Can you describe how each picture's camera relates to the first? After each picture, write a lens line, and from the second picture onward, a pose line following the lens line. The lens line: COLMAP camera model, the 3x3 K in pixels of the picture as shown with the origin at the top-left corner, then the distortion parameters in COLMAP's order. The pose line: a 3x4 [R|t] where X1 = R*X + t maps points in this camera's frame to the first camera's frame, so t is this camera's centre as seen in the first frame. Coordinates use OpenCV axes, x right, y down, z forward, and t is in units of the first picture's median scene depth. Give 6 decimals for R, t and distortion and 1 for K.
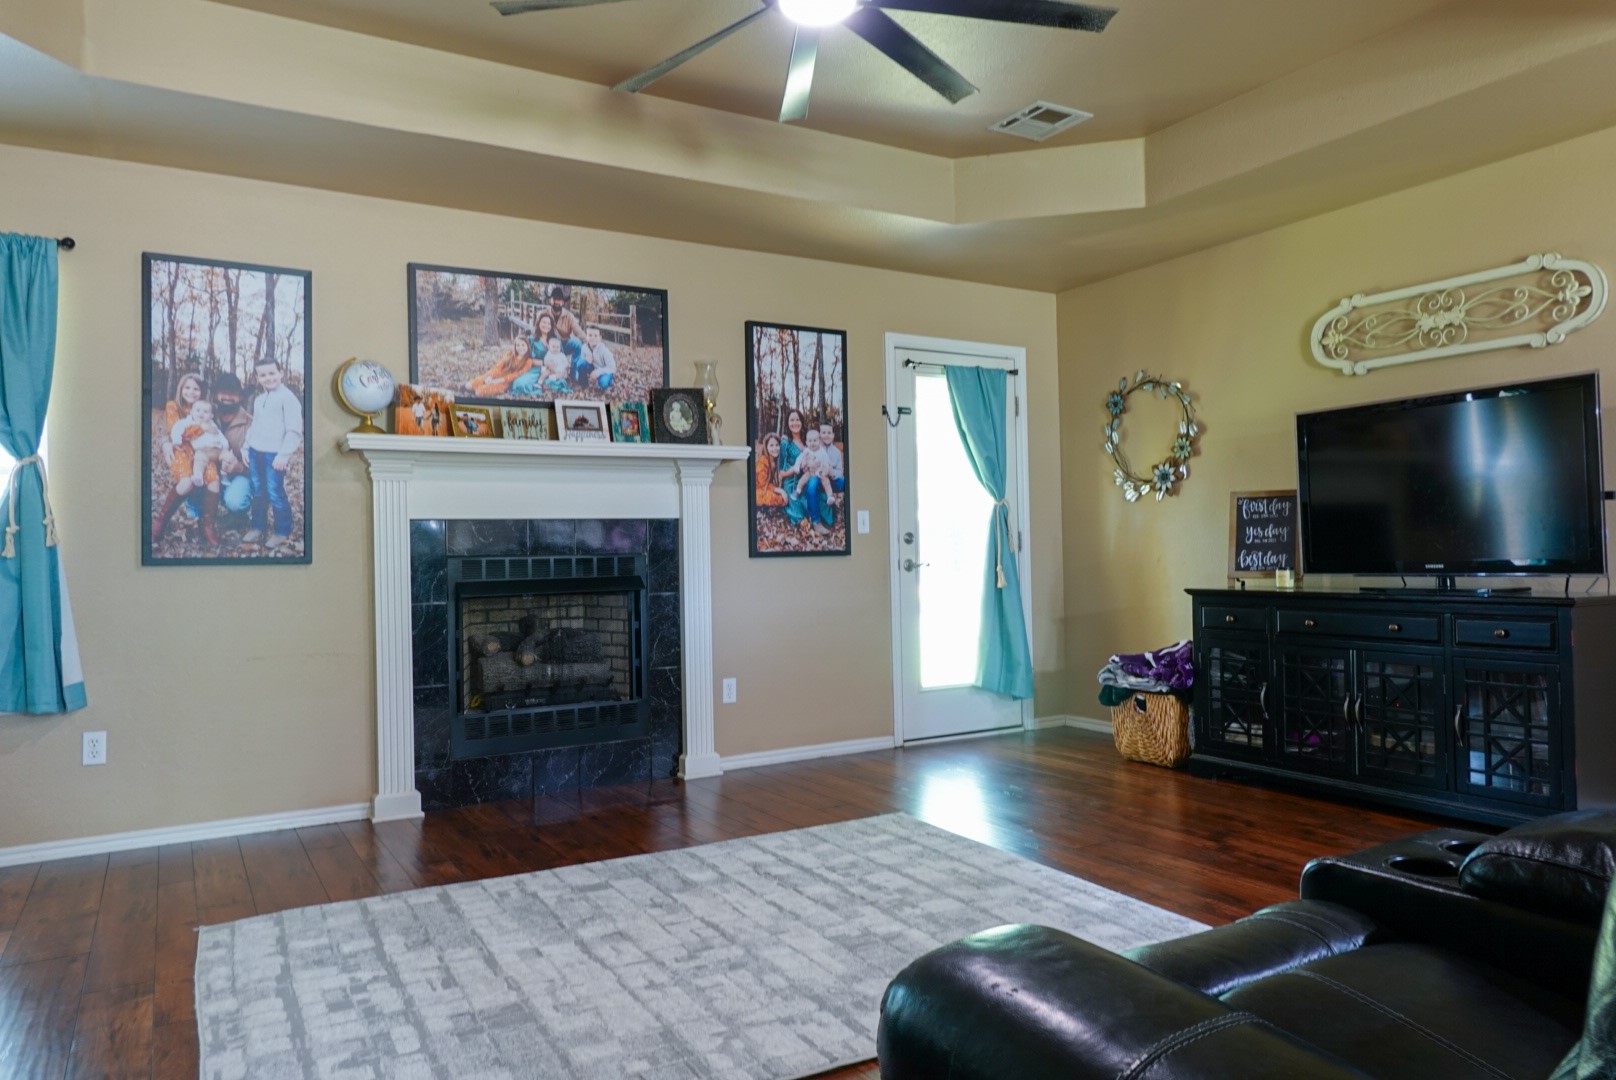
lens RADIAL K [[1080.7, 0, 808.0], [0, 1080.7, 540.0], [0, 0, 1]] dist [0.004043, 0.000599]
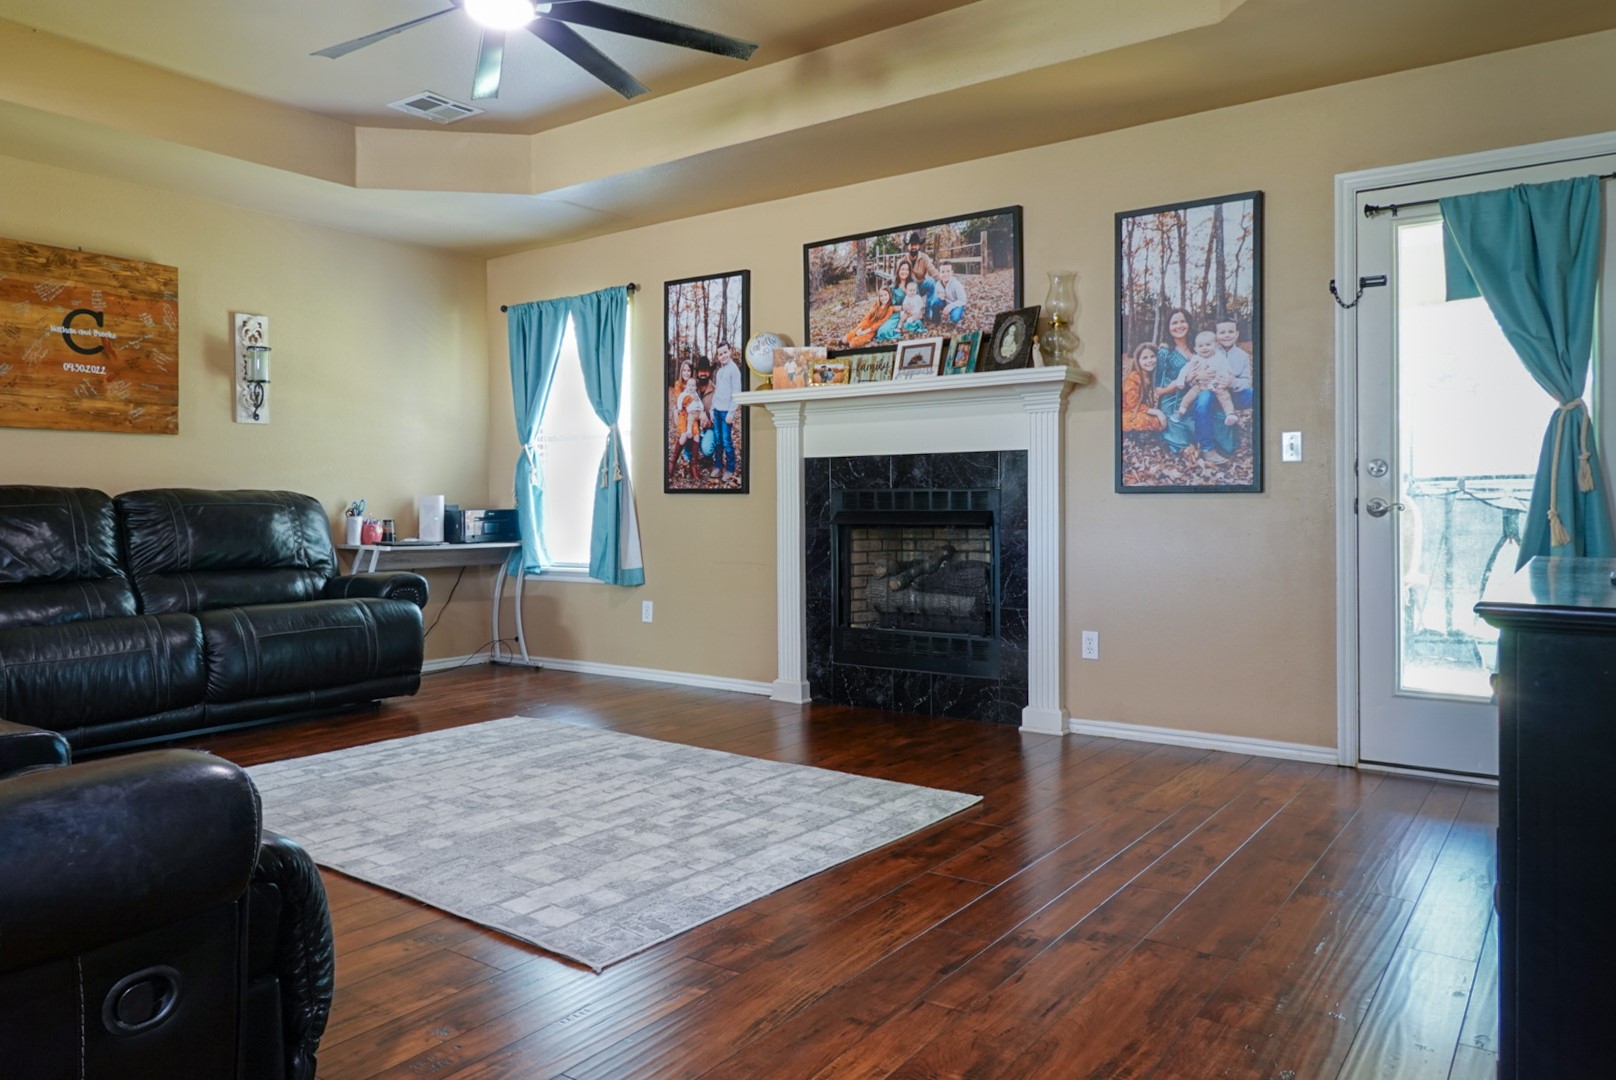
lens RADIAL K [[1102.6, 0, 807.5], [0, 1102.6, 508.1], [0, 0, 1]] dist [-0.000542, -0.000777]
pose [[0.404153, 0.018997, -0.914494, 0.708782], [0.002744, 0.999755, 0.021981, 0.009130], [0.914687, -0.011393, 0.404002, 0.471294]]
